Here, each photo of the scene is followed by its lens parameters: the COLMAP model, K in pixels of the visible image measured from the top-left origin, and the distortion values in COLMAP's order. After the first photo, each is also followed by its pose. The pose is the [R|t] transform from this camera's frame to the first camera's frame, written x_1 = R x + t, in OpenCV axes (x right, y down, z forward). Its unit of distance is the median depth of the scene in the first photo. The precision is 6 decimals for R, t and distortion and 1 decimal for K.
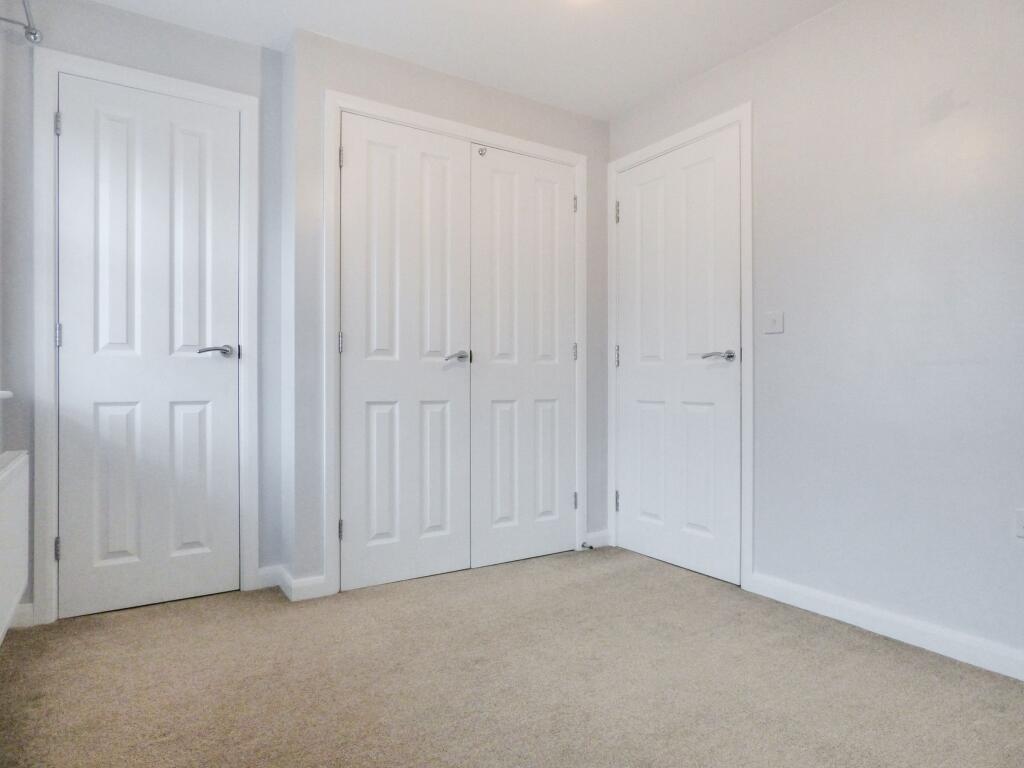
lens RADIAL K [[624.9, 0, 512.0], [0, 624.9, 384.0], [0, 0, 1]] dist [-0.027794, 0.002053]
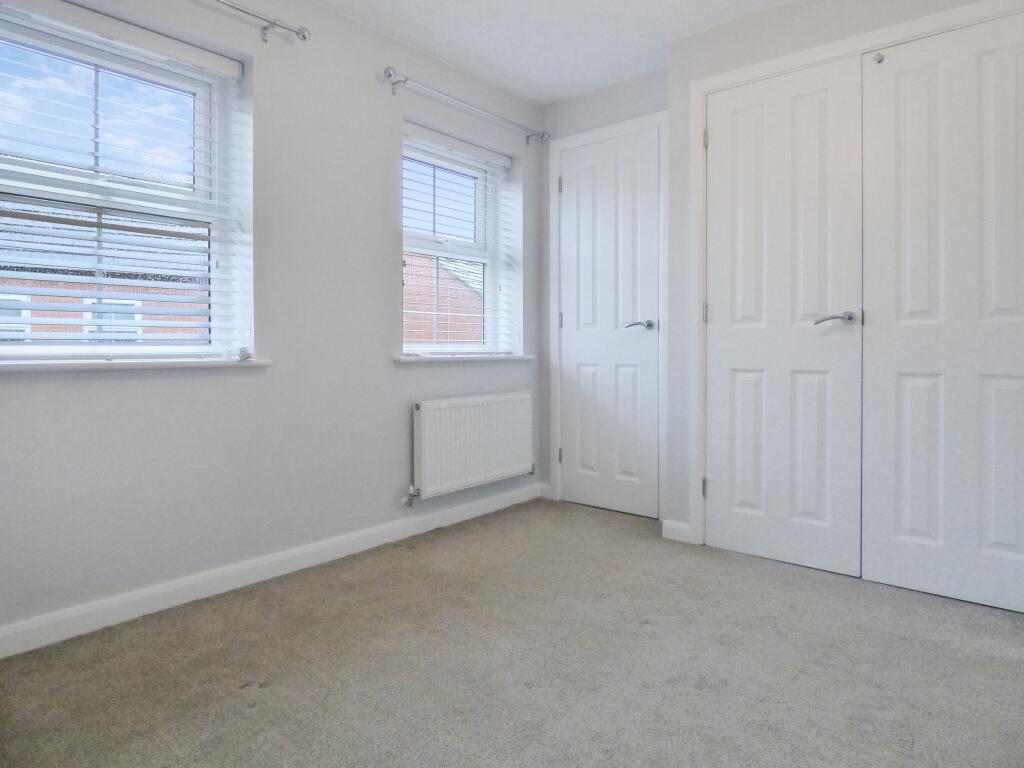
lens RADIAL K [[615.4, 0, 513.1], [0, 615.4, 351.4], [0, 0, 1]] dist [-0.004064, -0.001125]
pose [[0.289839, 0.001617, -0.957074, 0.639028], [-0.002752, 0.999996, 0.000856, 0.000512], [0.957071, 0.002386, 0.289842, 0.374951]]
